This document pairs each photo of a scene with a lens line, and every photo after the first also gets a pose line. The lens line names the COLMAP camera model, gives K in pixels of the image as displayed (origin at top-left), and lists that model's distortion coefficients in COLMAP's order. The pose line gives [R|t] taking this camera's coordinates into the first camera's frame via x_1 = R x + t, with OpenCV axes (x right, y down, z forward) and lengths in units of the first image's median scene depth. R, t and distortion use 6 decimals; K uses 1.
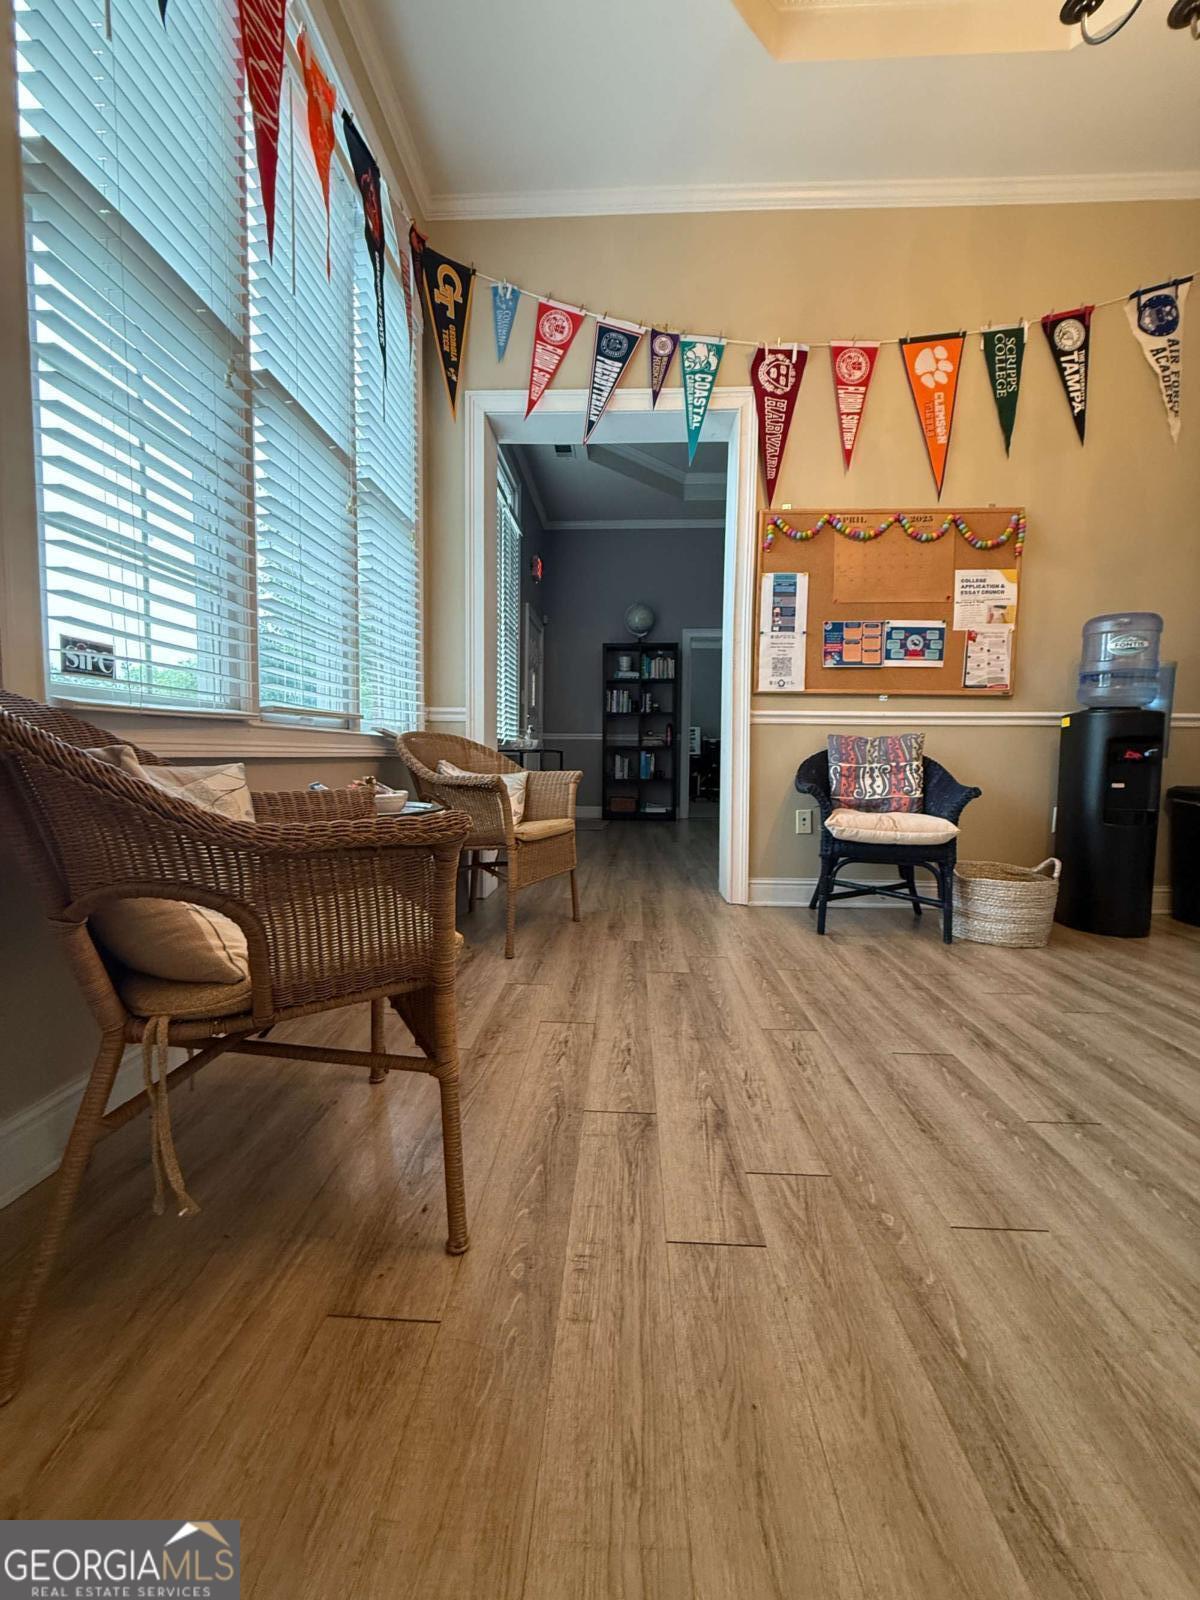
lens RADIAL K [[654.3, 0, 607.9], [0, 654.3, 799.5], [0, 0, 1]] dist [0.000288, -0.000220]
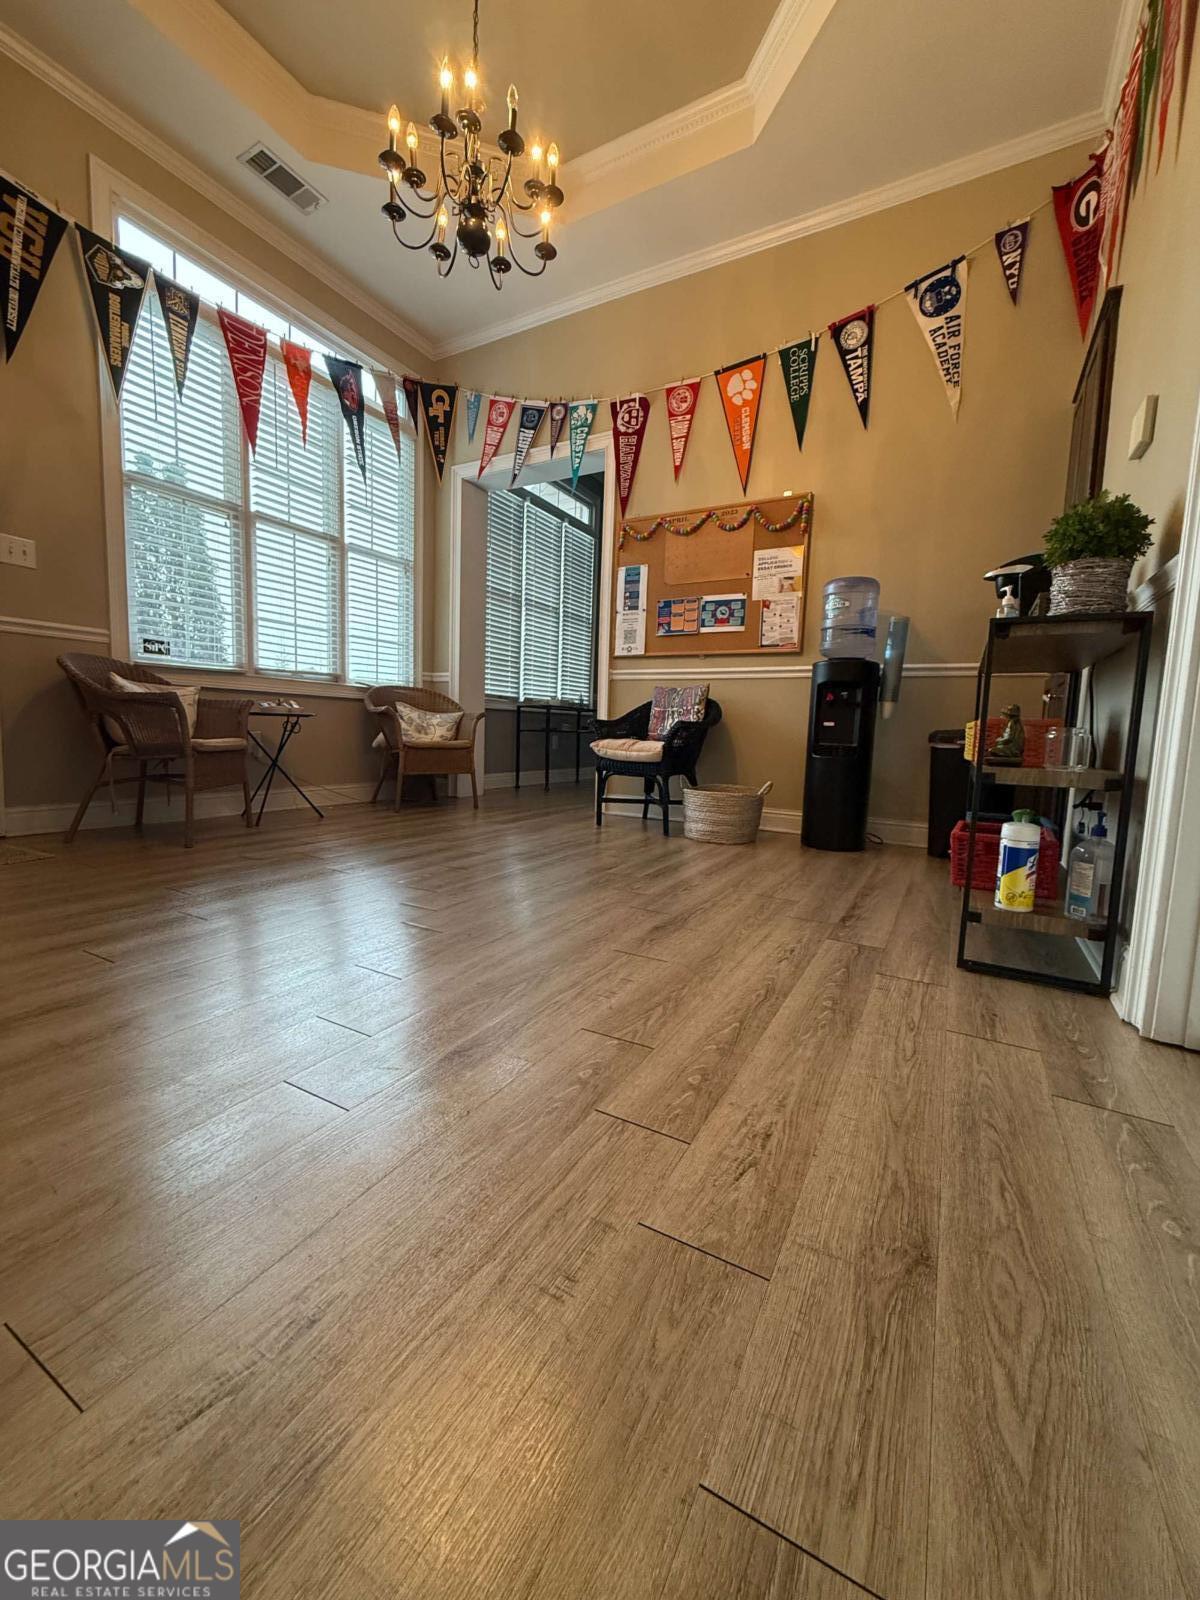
lens RADIAL K [[654.3, 0, 597.5], [0, 654.3, 801.2], [0, 0, 1]] dist [0.000288, -0.000220]
pose [[0.887961, 0.068458, -0.454796, 0.862814], [-0.055582, 0.997585, 0.041641, 0.084050], [0.456548, -0.011697, 0.889622, -0.235115]]
